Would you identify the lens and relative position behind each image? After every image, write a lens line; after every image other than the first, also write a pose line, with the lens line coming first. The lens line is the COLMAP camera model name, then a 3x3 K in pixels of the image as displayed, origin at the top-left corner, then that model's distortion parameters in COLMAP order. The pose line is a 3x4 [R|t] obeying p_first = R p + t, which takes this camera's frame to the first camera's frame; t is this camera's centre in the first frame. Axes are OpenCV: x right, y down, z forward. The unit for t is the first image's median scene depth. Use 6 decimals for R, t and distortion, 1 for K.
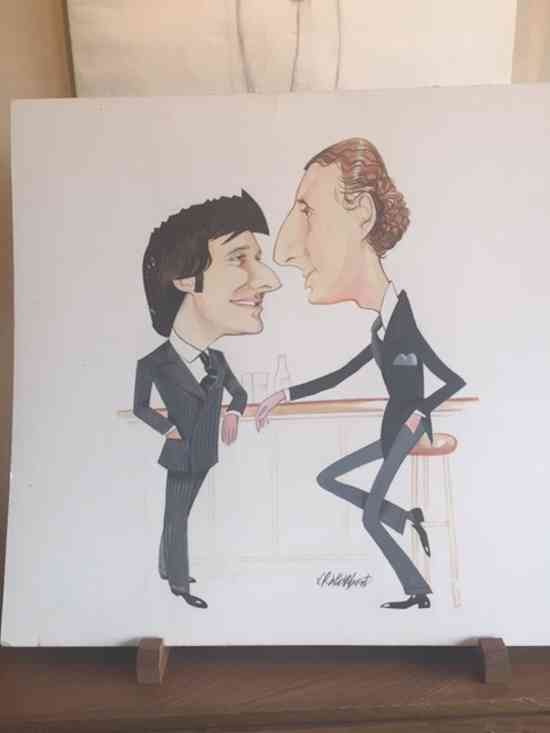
lens RADIAL K [[627.4, 0, 279.9], [0, 627.4, 365.9], [0, 0, 1]] dist [0.073952, -0.099830]
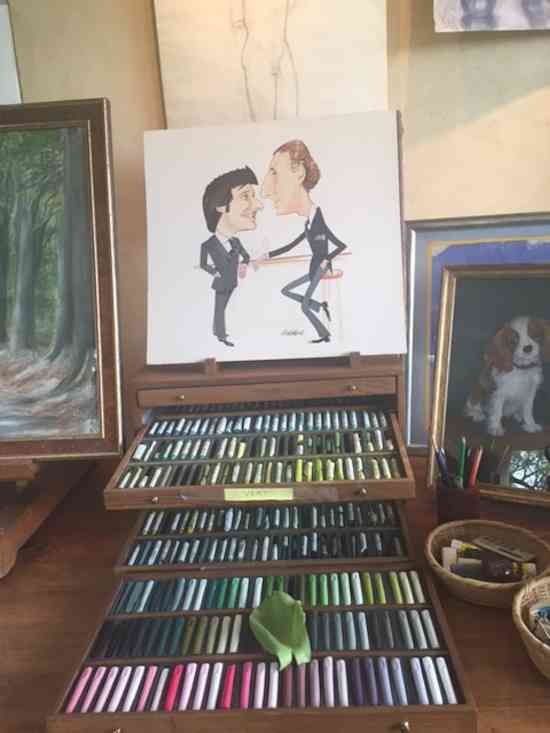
lens RADIAL K [[627.4, 0, 277.8], [0, 627.4, 370.6], [0, 0, 1]] dist [0.073952, -0.099830]
pose [[0.996324, -0.024439, -0.082106, 0.221108], [0.022417, 0.999425, -0.025449, 0.511699], [0.082681, 0.023515, 0.996299, -1.214899]]
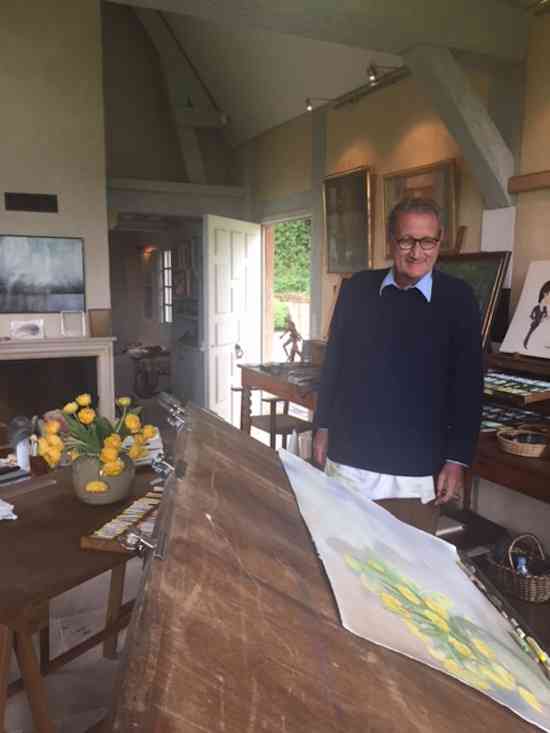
lens RADIAL K [[627.4, 0, 280.3], [0, 627.4, 367.5], [0, 0, 1]] dist [0.073952, -0.099830]
pose [[0.399974, 0.150158, -0.904142, 3.947963], [-0.273206, 0.961174, 0.038769, 0.883755], [0.874860, 0.231510, 0.425468, -3.140773]]
